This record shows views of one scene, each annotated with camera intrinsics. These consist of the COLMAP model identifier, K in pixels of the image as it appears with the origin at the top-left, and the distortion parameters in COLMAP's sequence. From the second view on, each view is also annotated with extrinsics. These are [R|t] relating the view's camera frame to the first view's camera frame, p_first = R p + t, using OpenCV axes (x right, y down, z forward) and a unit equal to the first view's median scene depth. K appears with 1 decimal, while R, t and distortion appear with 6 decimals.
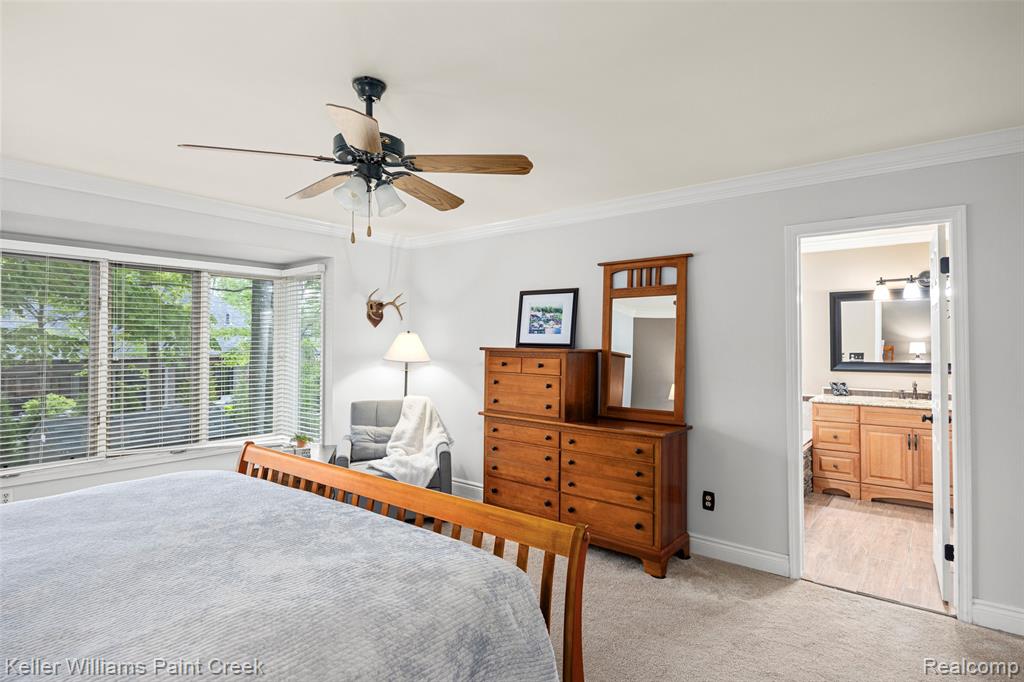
lens RADIAL K [[539.7, 0, 509.8], [0, 539.7, 341.6], [0, 0, 1]] dist [-0.002592, -0.000674]
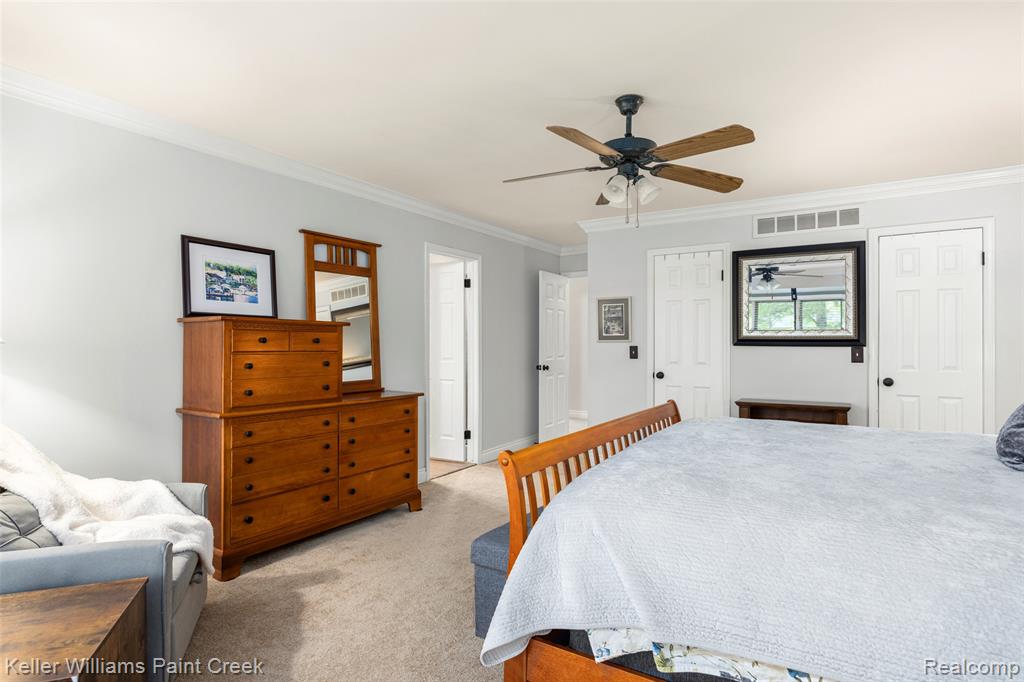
lens RADIAL K [[539.7, 0, 509.5], [0, 539.7, 337.8], [0, 0, 1]] dist [-0.002592, -0.000674]
pose [[-0.109927, -0.001932, 0.993938, -0.859008], [-0.009228, 0.999957, 0.000923, 0.037522], [-0.993897, -0.009071, -0.109940, 0.829397]]
